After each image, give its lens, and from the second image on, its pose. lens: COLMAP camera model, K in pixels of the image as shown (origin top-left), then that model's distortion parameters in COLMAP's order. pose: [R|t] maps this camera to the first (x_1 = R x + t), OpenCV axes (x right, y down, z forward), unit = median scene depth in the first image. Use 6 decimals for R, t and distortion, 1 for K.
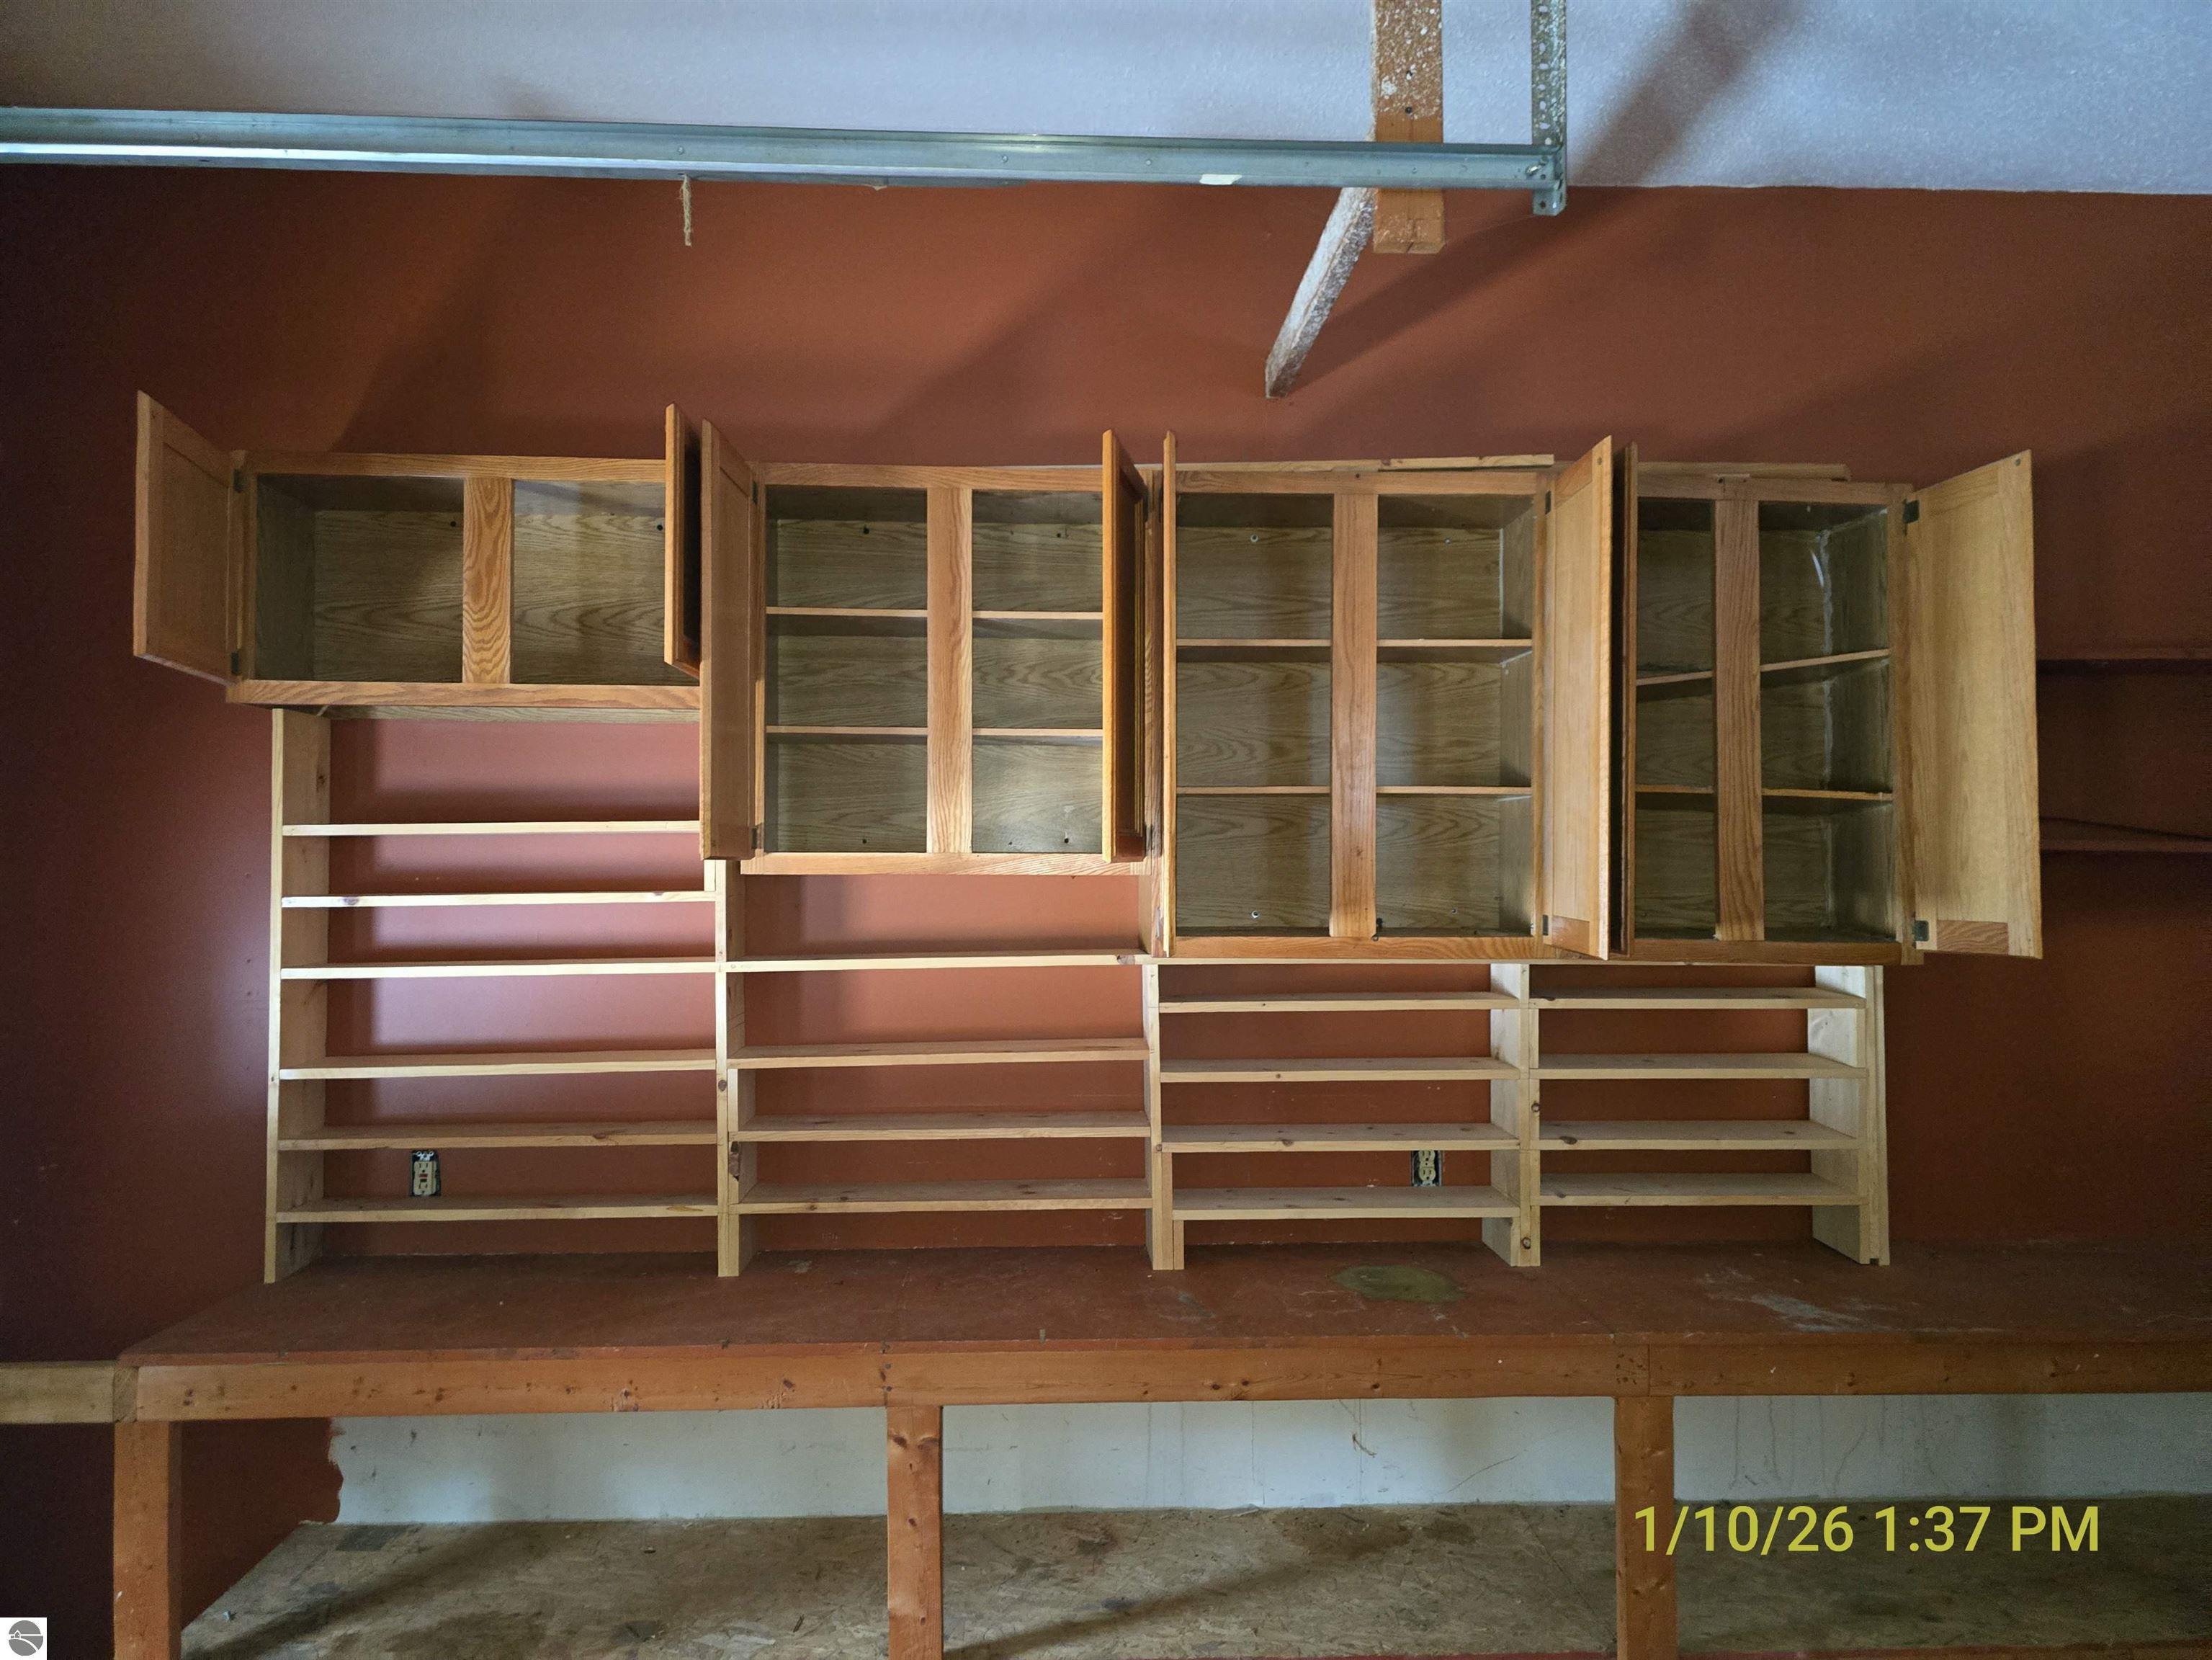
lens RADIAL K [[1481.2, 0, 1107.7], [0, 1481.2, 843.2], [0, 0, 1]] dist [0.068053, -0.057300]
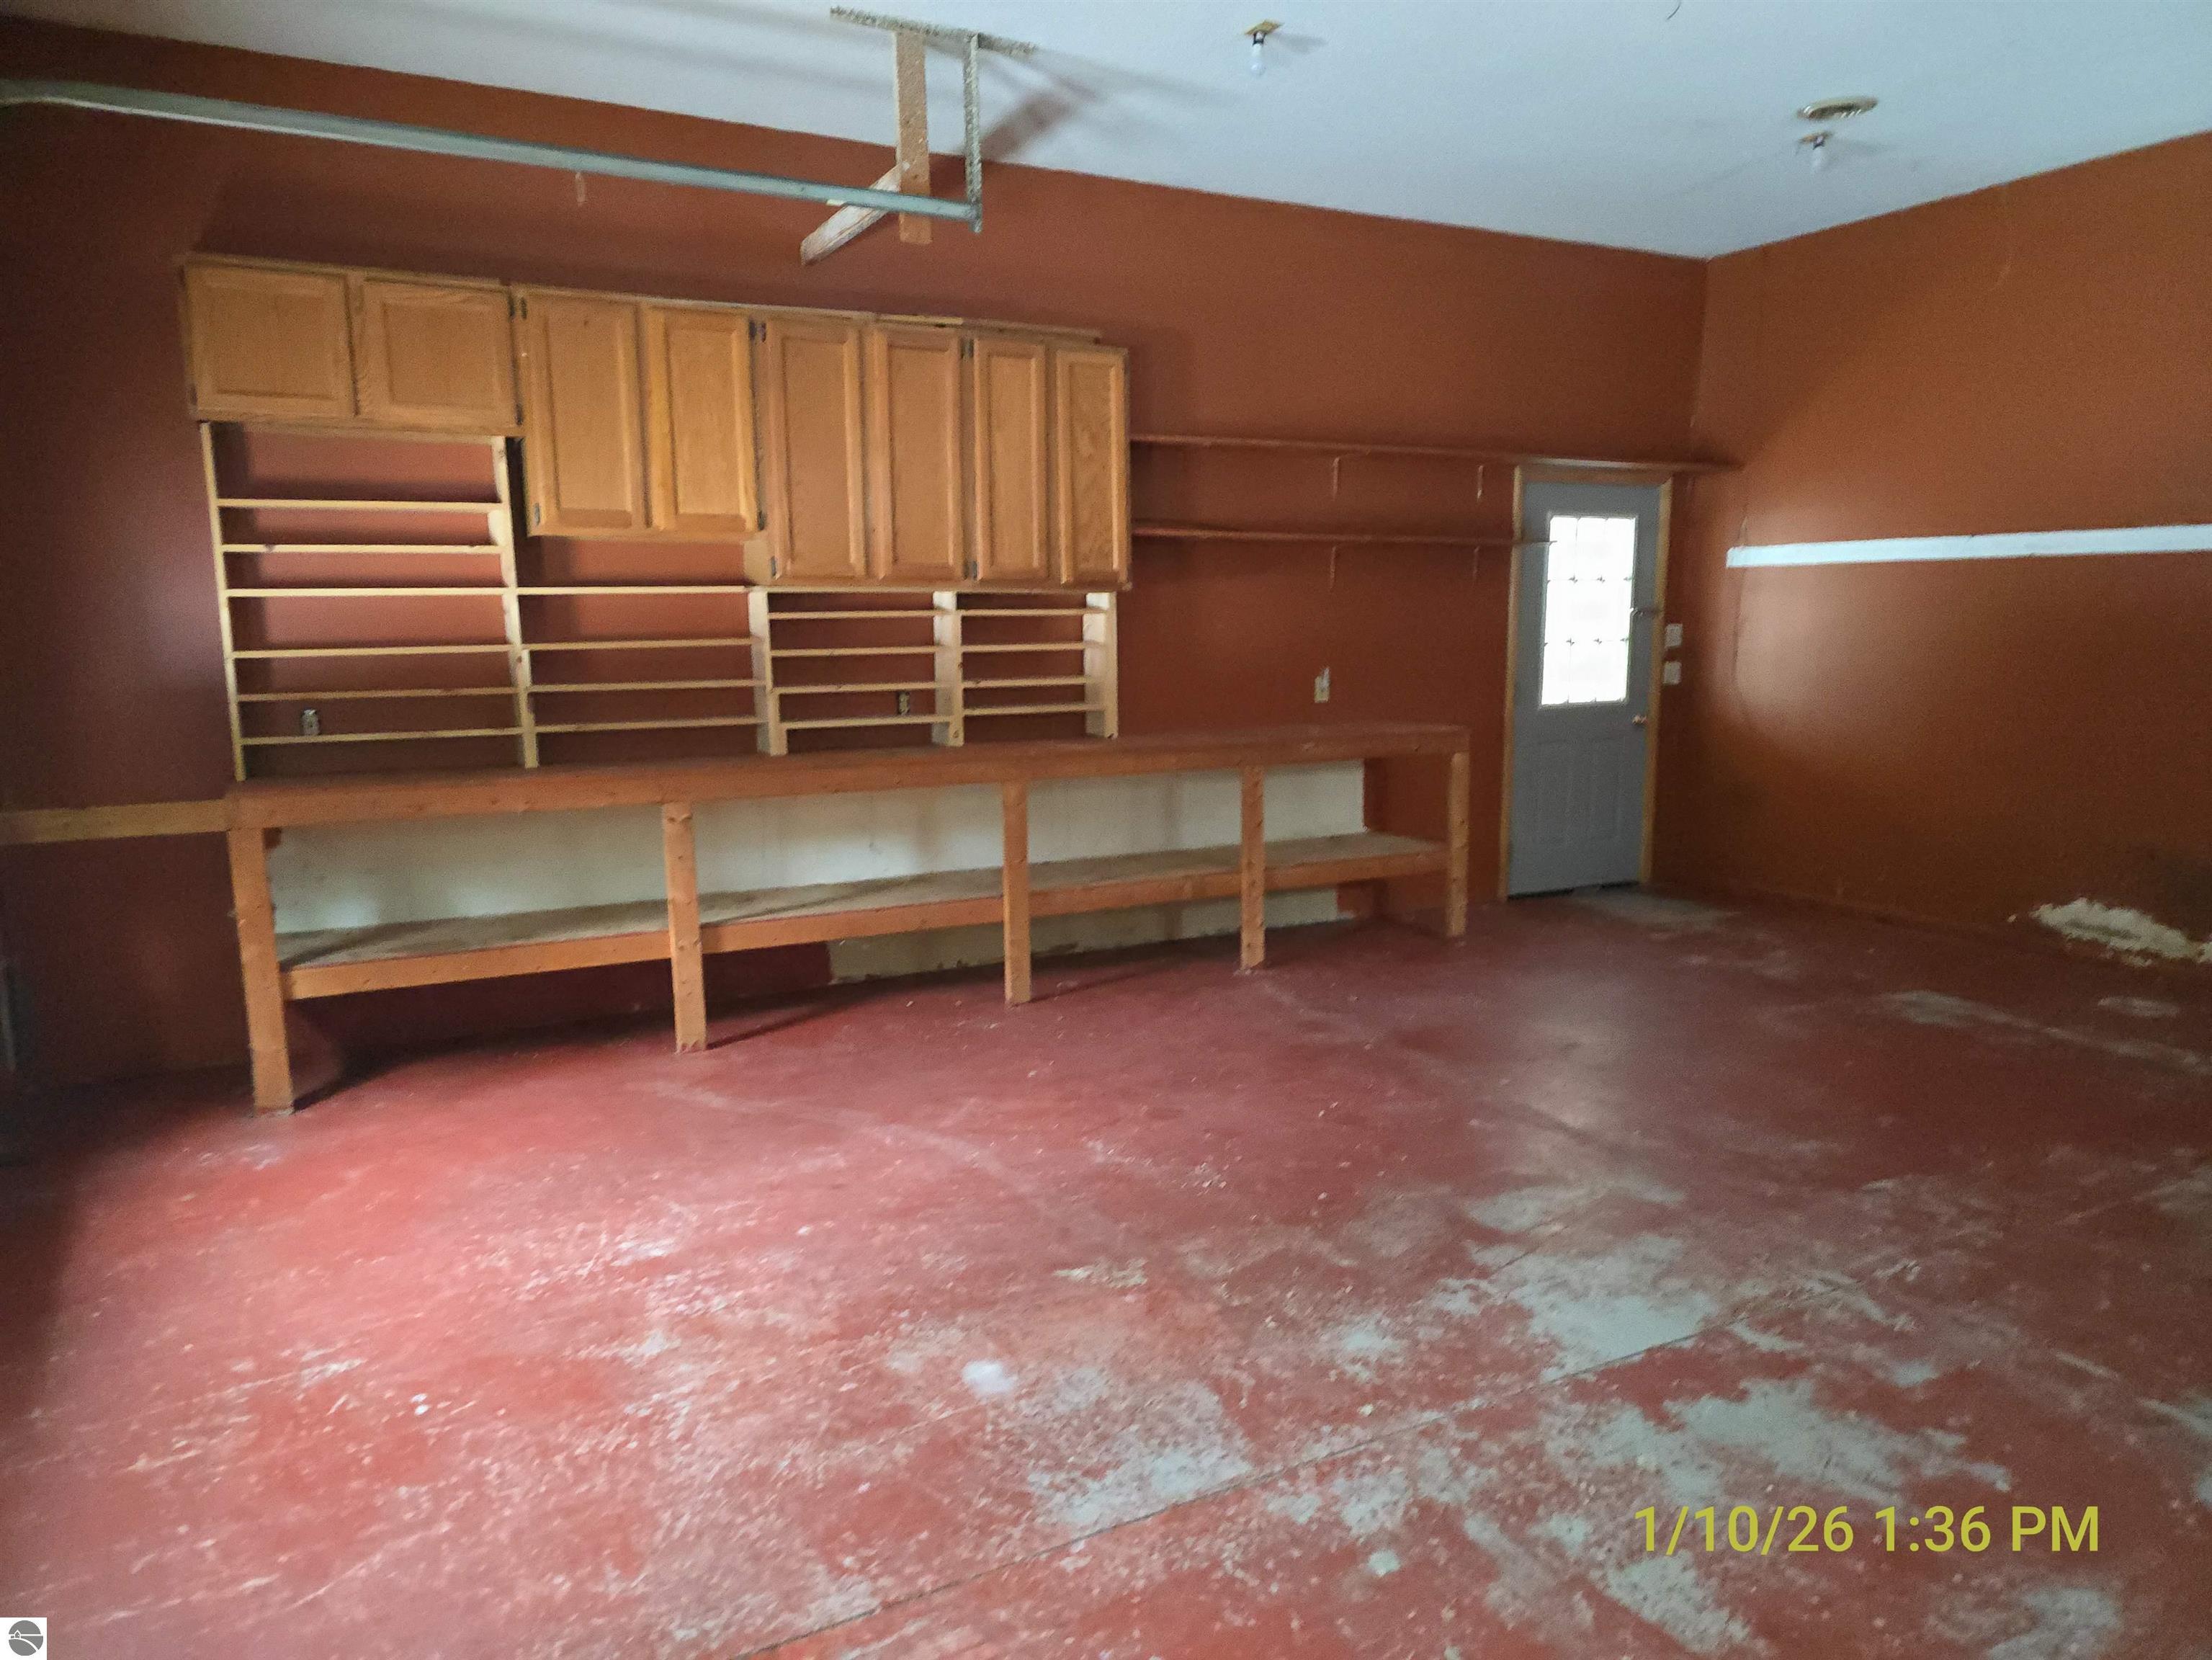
lens RADIAL K [[1481.2, 0, 1116.1], [0, 1481.2, 831.7], [0, 0, 1]] dist [0.068053, -0.057300]
pose [[0.900813, -0.066466, 0.429090, -0.389466], [-0.002909, 0.987268, 0.159036, 0.079306], [-0.434197, -0.144510, 0.889151, -0.881266]]
